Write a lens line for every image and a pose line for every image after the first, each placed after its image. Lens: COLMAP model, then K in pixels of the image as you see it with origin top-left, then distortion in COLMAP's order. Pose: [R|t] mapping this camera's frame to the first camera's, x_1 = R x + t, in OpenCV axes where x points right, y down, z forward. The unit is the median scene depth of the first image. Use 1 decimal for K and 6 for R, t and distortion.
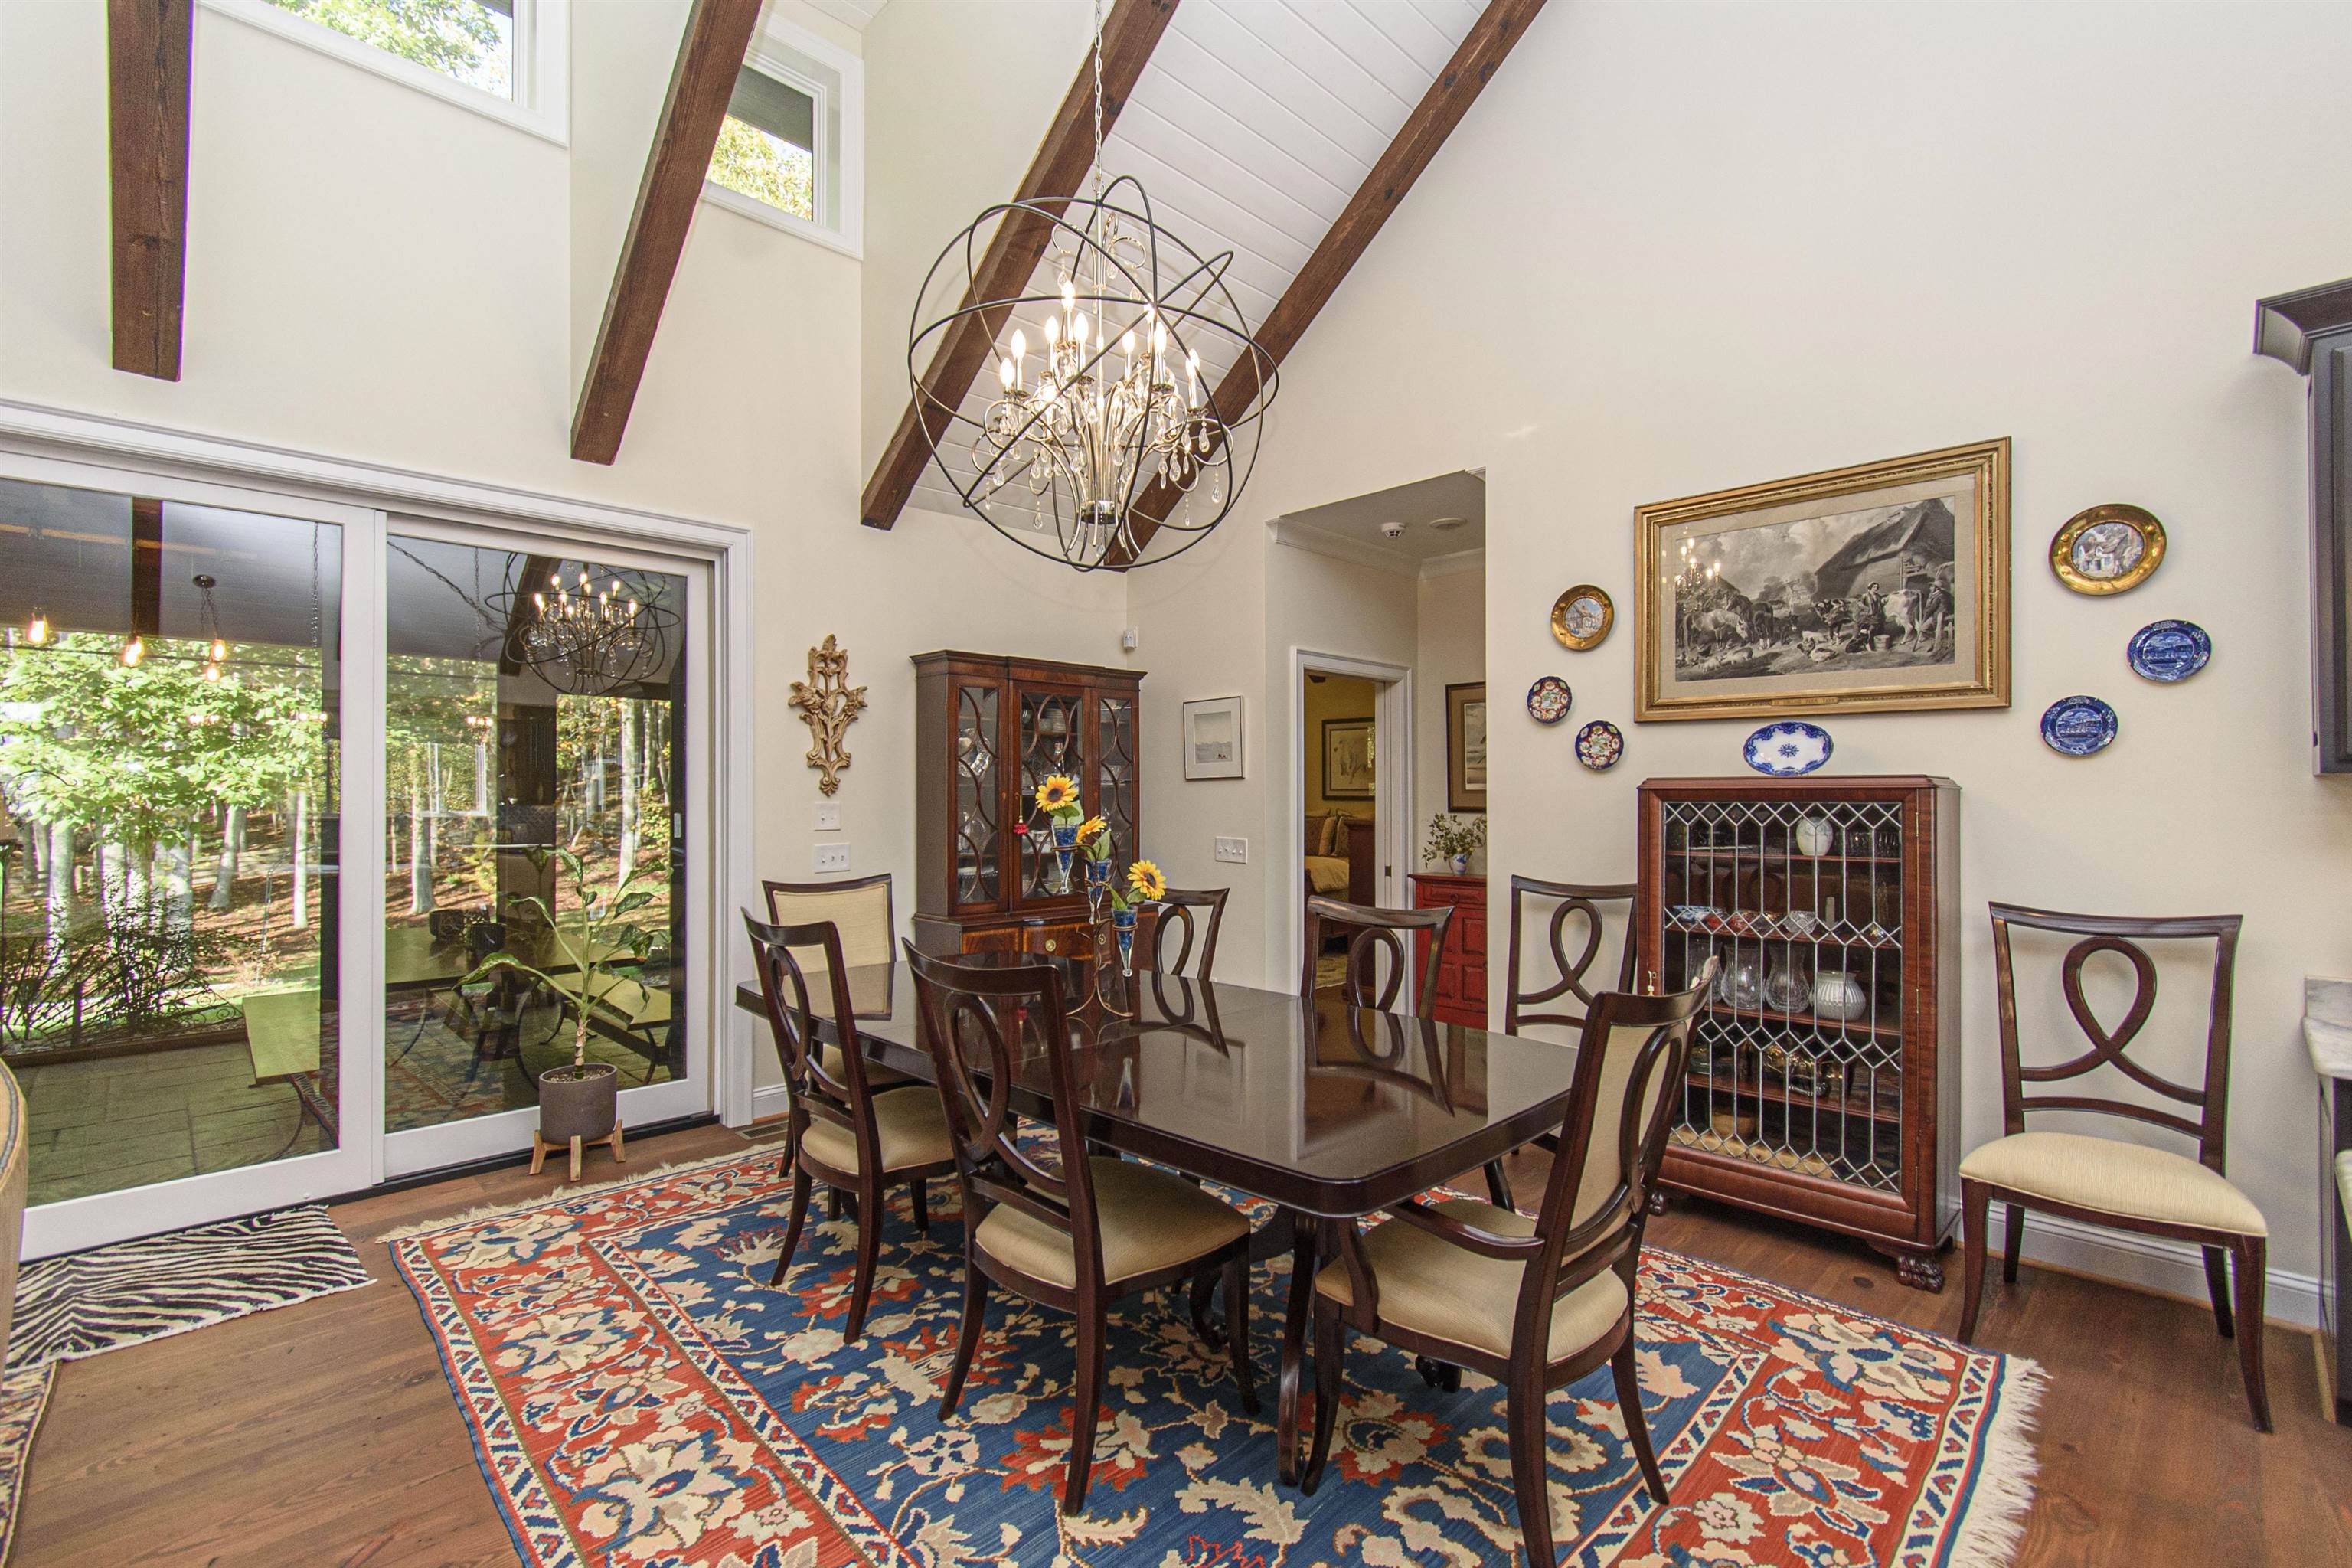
lens RADIAL K [[1046.6, 0, 1166.8], [0, 1046.6, 793.1], [0, 0, 1]] dist [0.000884, -0.000103]
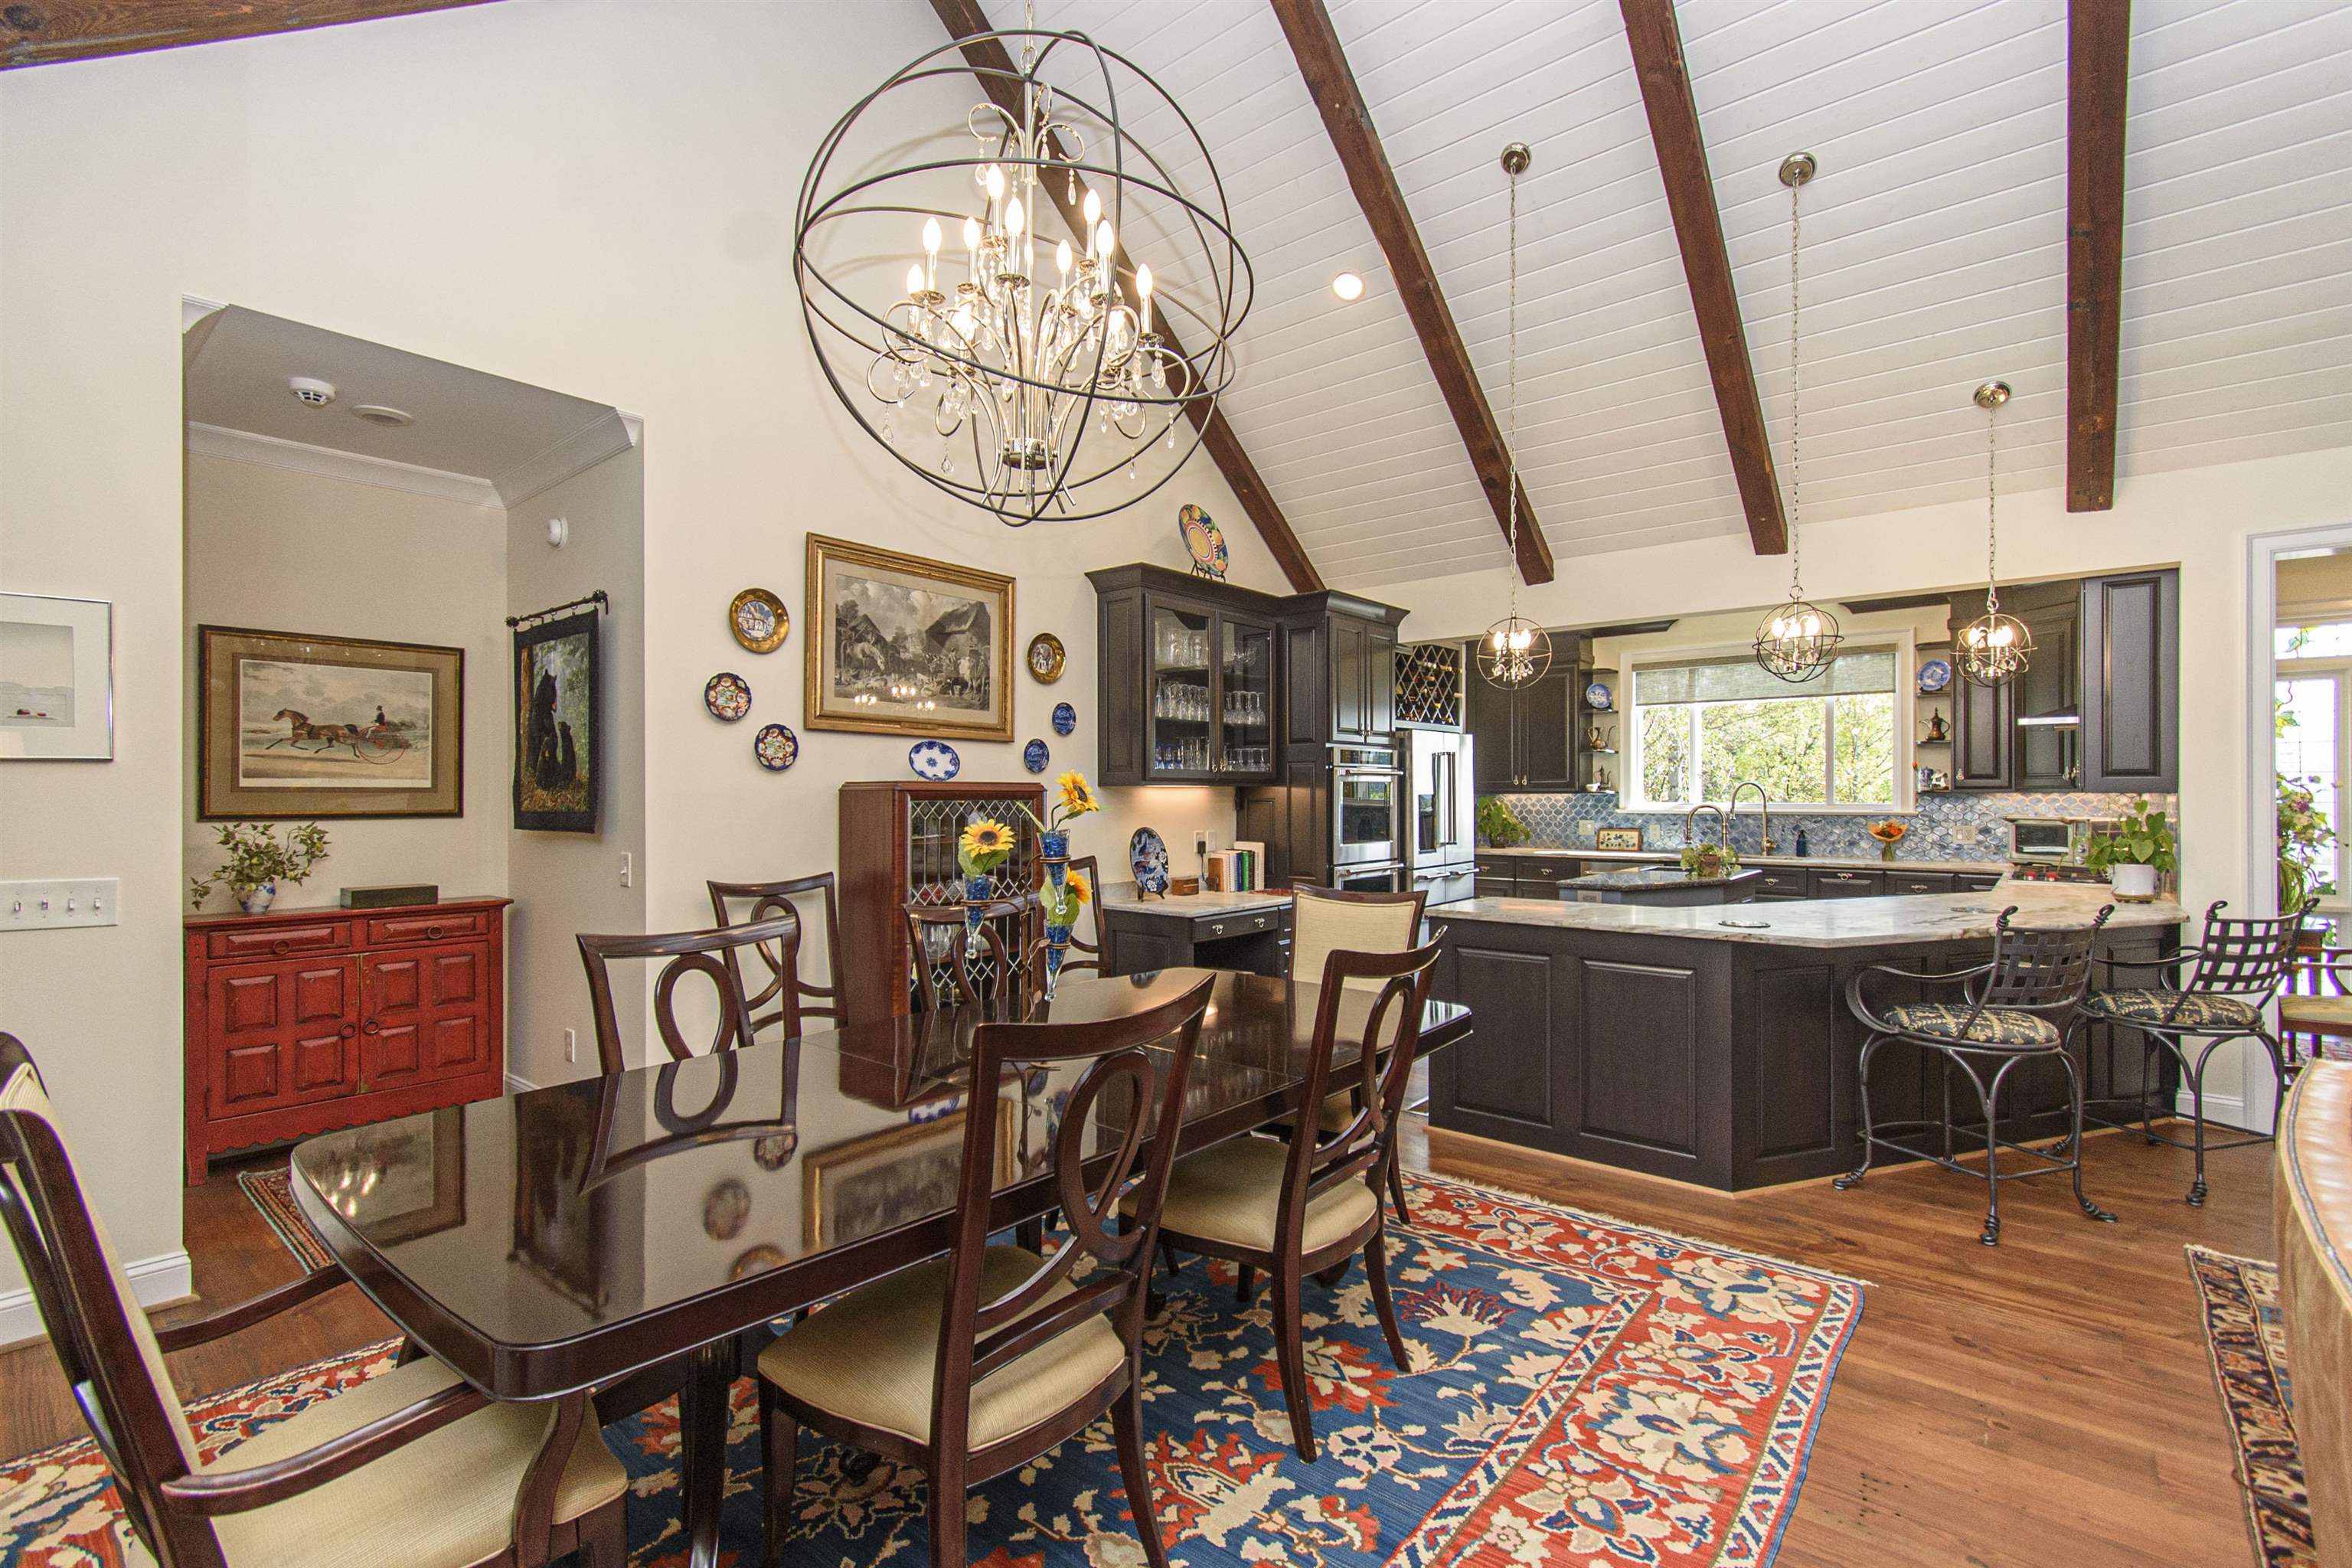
lens RADIAL K [[1046.6, 0, 1166.8], [0, 1046.6, 793.1], [0, 0, 1]] dist [0.000884, -0.000103]
pose [[-0.097903, 0.004770, 0.995185, -0.783042], [-0.002017, 0.999986, -0.004992, 0.005231], [-0.995194, -0.002496, -0.097891, 0.843340]]
